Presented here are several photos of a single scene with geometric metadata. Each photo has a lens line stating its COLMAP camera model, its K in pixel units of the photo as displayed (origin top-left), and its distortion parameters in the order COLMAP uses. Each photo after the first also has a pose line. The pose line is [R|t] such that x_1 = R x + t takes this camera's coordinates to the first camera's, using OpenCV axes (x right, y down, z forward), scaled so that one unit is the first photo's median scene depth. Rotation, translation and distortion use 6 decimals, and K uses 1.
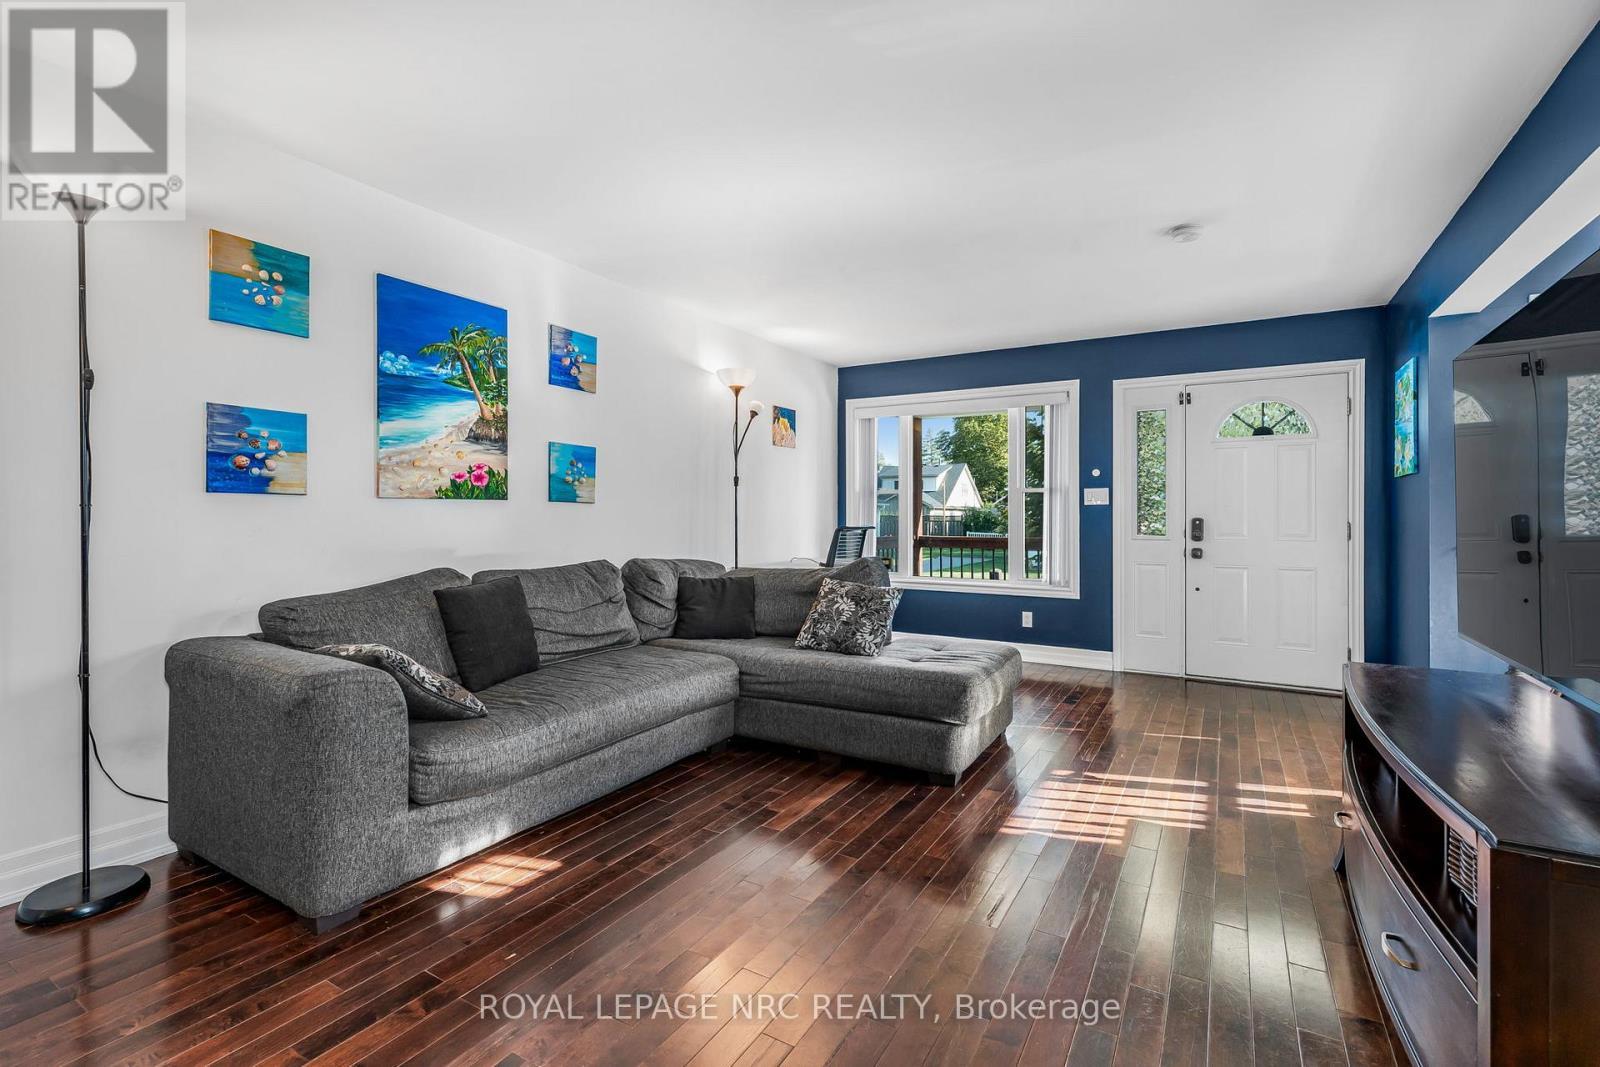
lens RADIAL K [[715.7, 0, 802.2], [0, 715.7, 513.2], [0, 0, 1]] dist [0.000190, -0.000039]
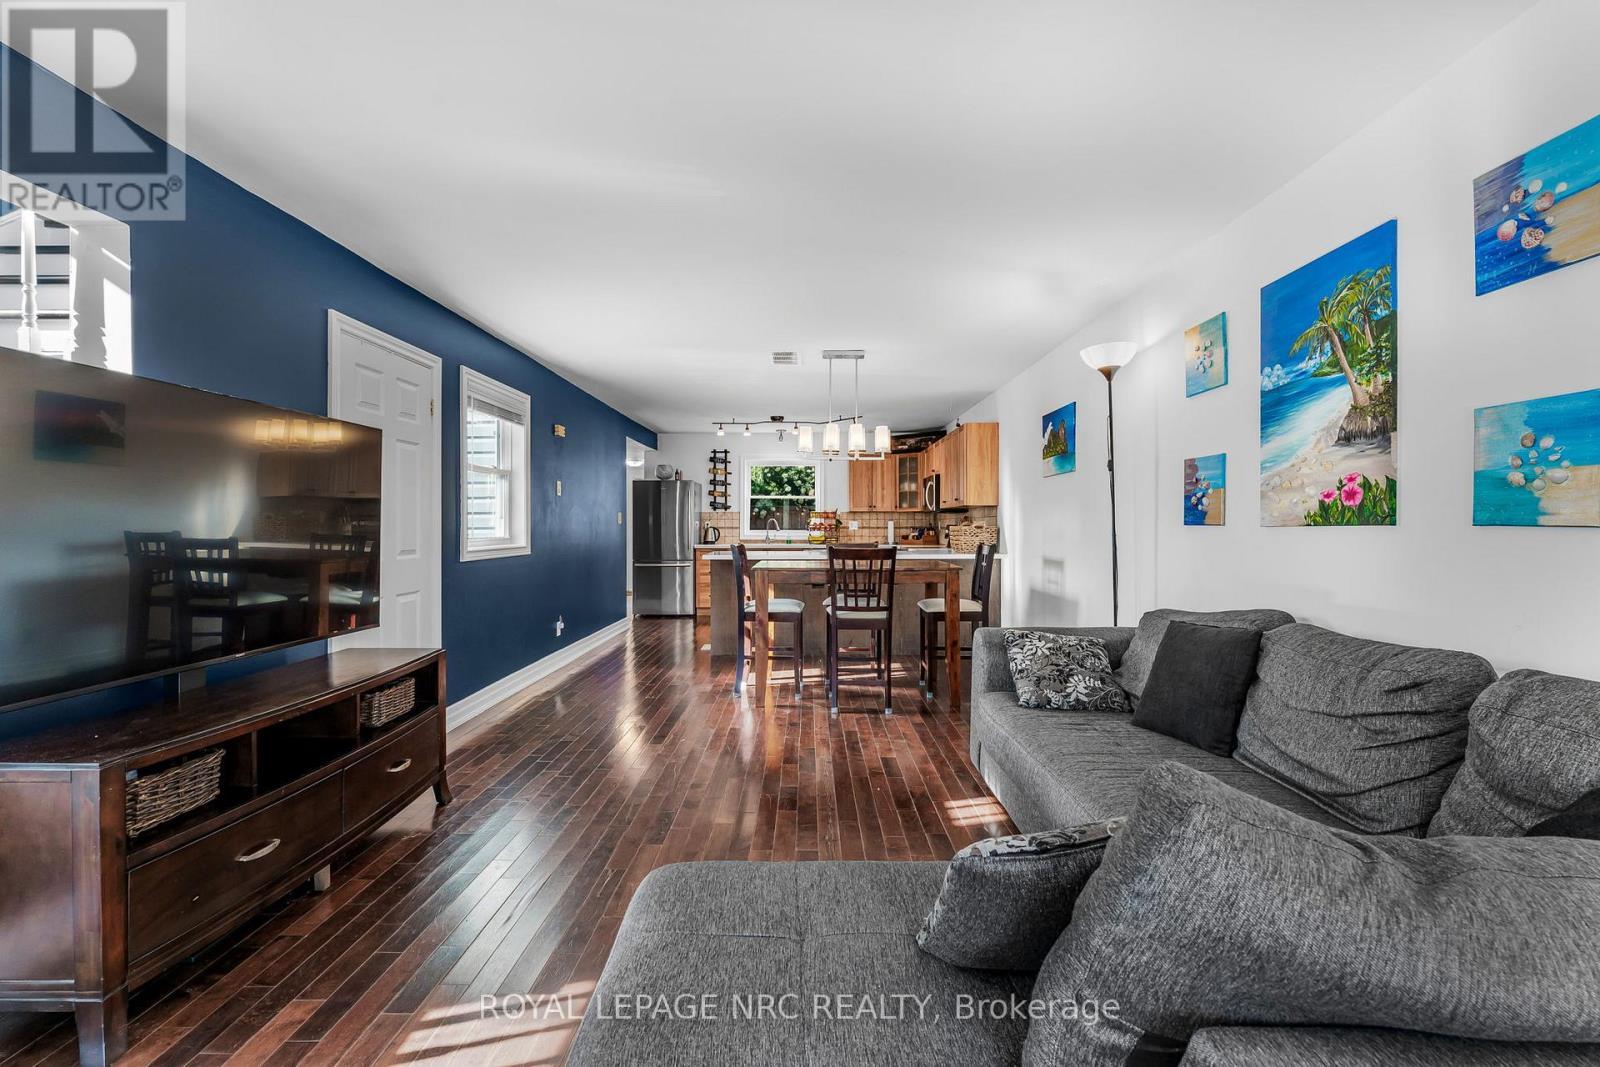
lens RADIAL K [[711.1, 0, 806.8], [0, 711.1, 531.6], [0, 0, 1]] dist [-0.003582, -0.000165]
pose [[-0.860601, 0.000808, -0.509280, 0.350264], [0.000142, 0.999999, 0.001347, -0.014348], [0.509281, 0.001087, -0.860600, 1.315857]]
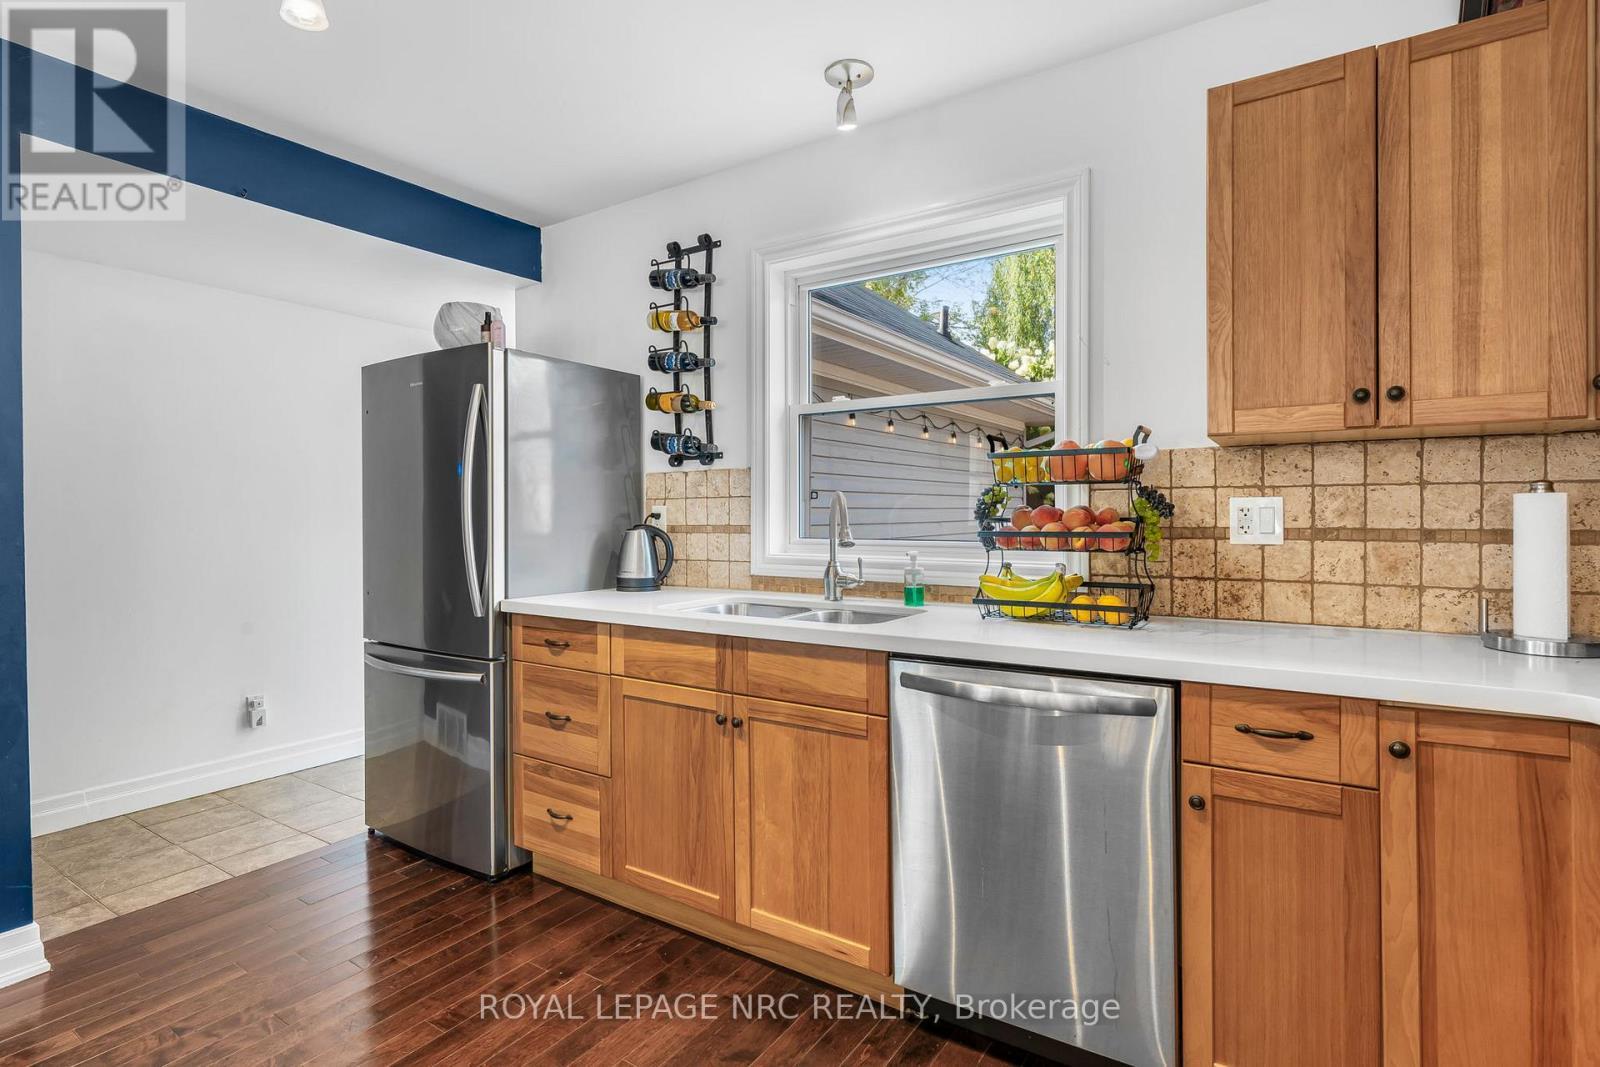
lens RADIAL K [[796.7, 0, 803.6], [0, 796.7, 520.2], [0, 0, 1]] dist [-0.000753, -0.000387]
pose [[-0.998905, 0.000009, 0.046792, -1.007045], [0.000025, 1.000000, 0.000346, -0.035999], [-0.046792, 0.000347, -0.998905, -0.512954]]
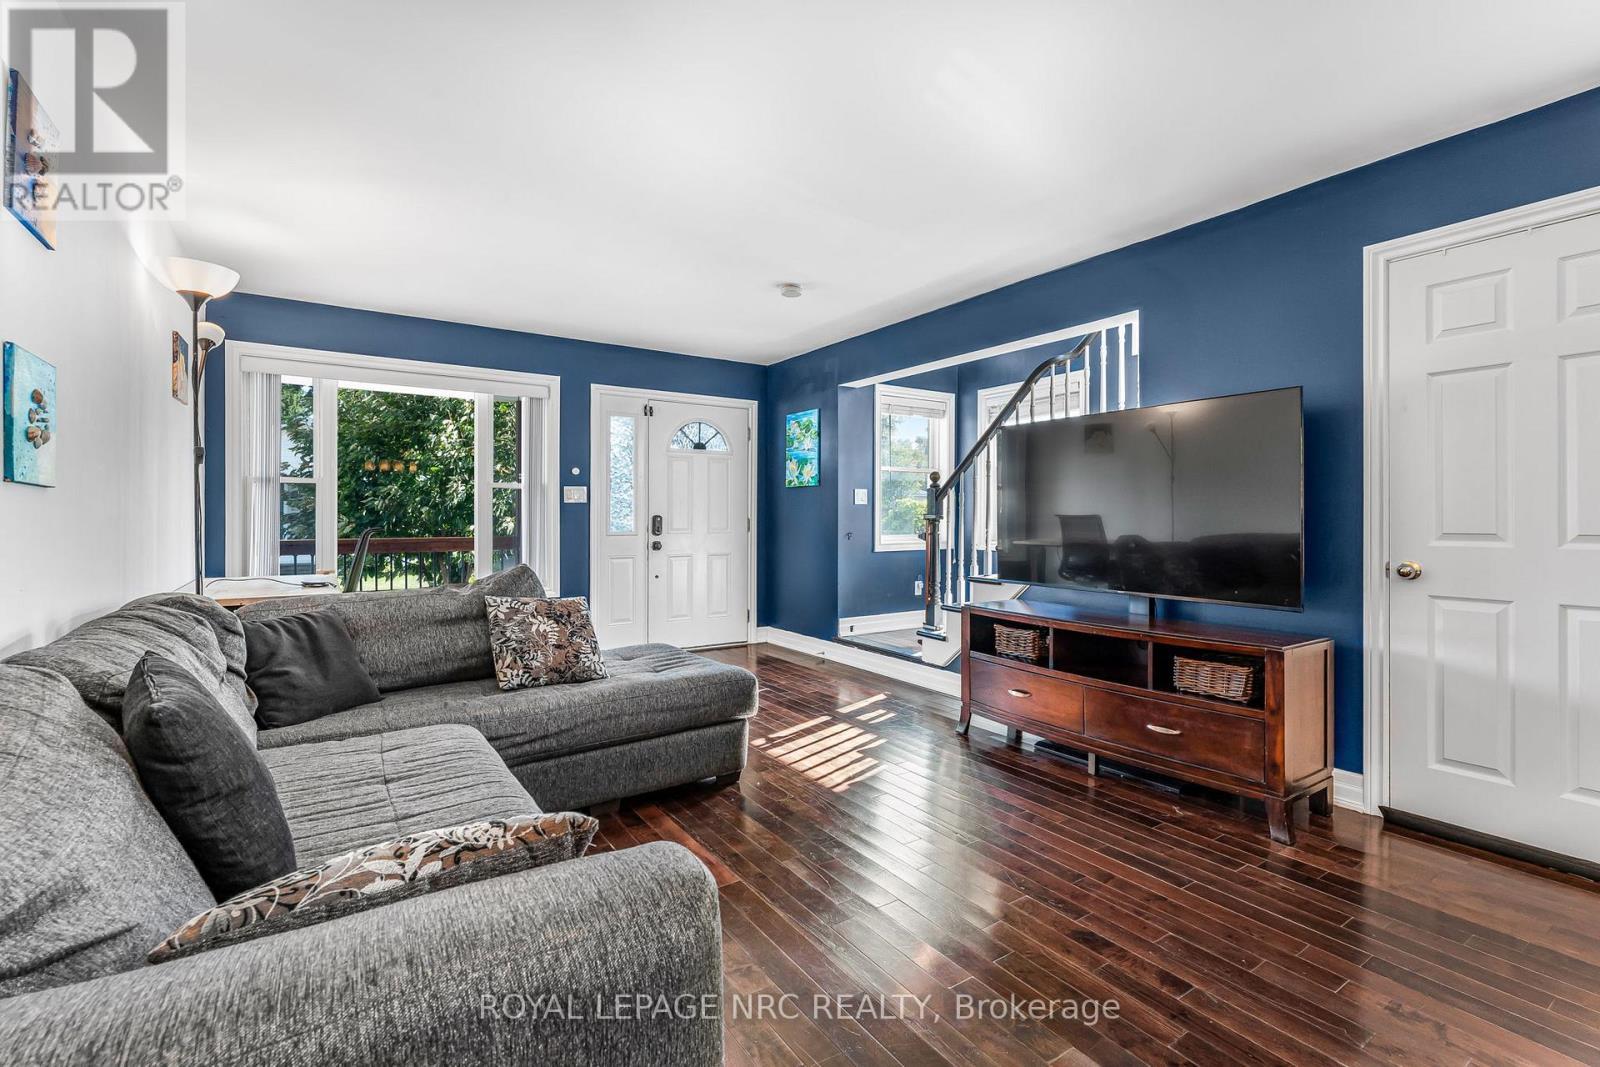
lens RADIAL K [[715.7, 0, 802.2], [0, 715.7, 513.2], [0, 0, 1]] dist [0.000190, -0.000039]
pose [[0.428852, 0.000744, 0.903375, -0.588518], [-0.007112, 0.999971, 0.002553, -0.002193], [-0.903347, -0.007520, 0.428845, 0.426444]]
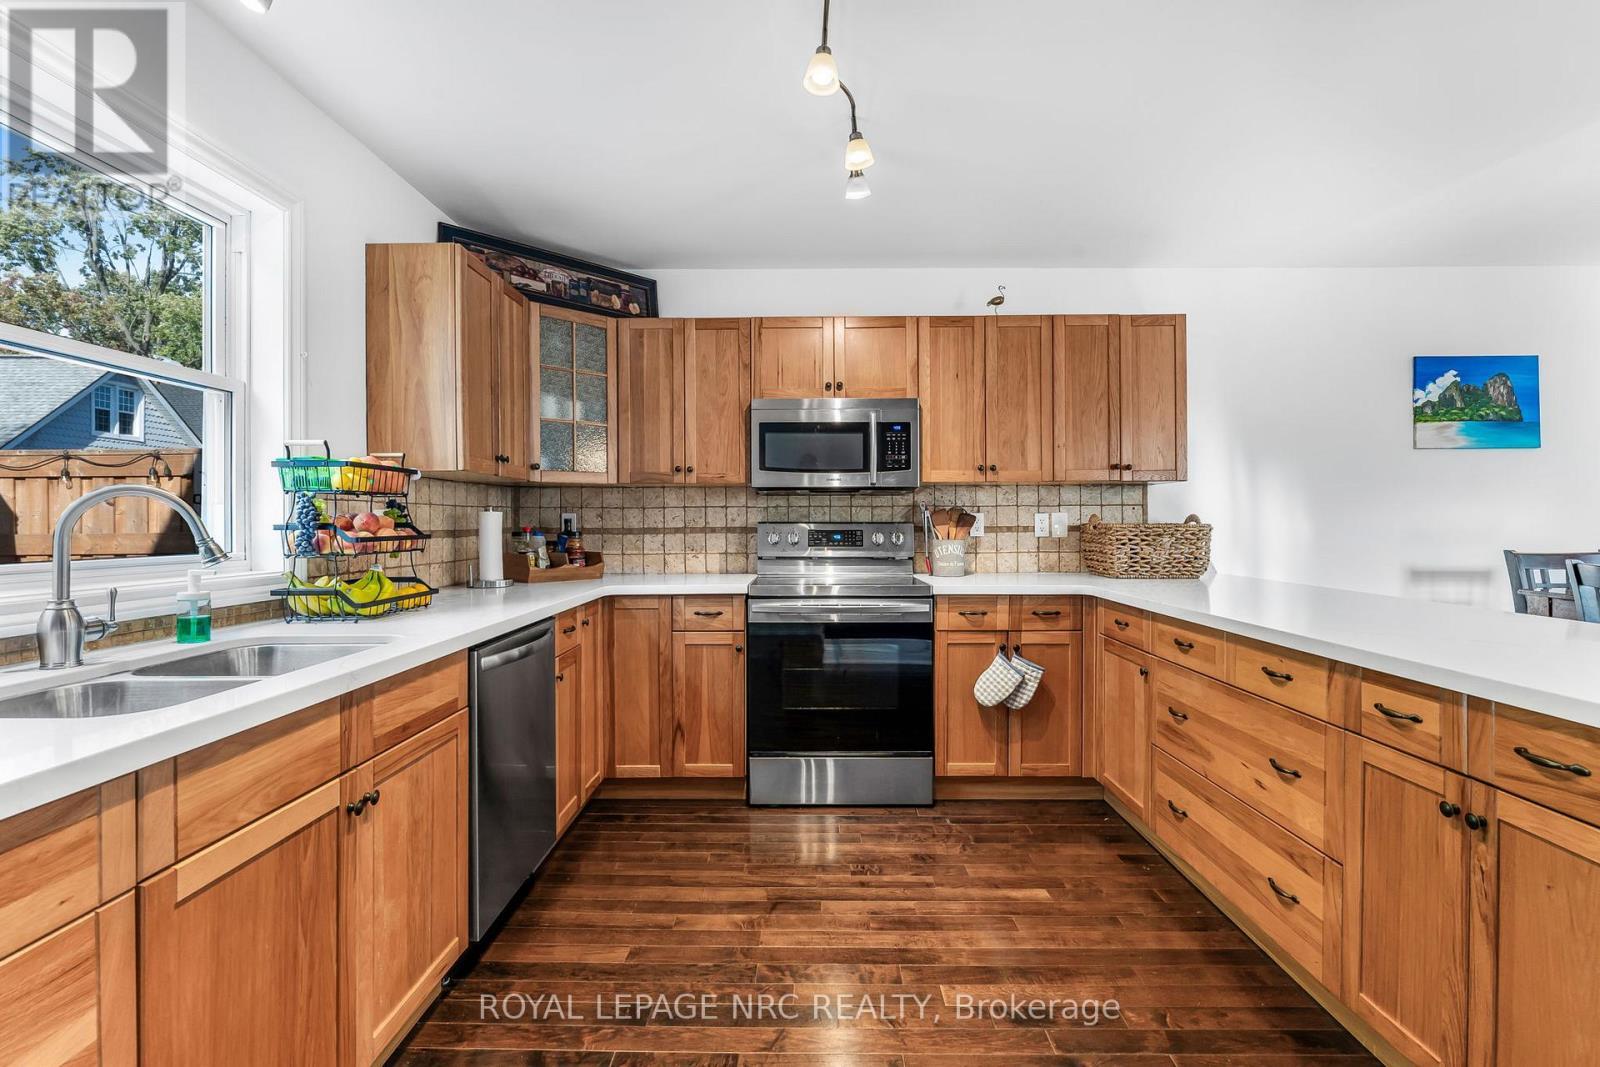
lens RADIAL K [[737.6, 0, 803.8], [0, 737.6, 525.5], [0, 0, 1]] dist [-0.000498, 0.000137]
pose [[0.505370, -0.000731, -0.862902, -0.430031], [0.011280, 0.999920, 0.005759, -0.035714], [0.862829, -0.012644, 0.505338, -1.129796]]
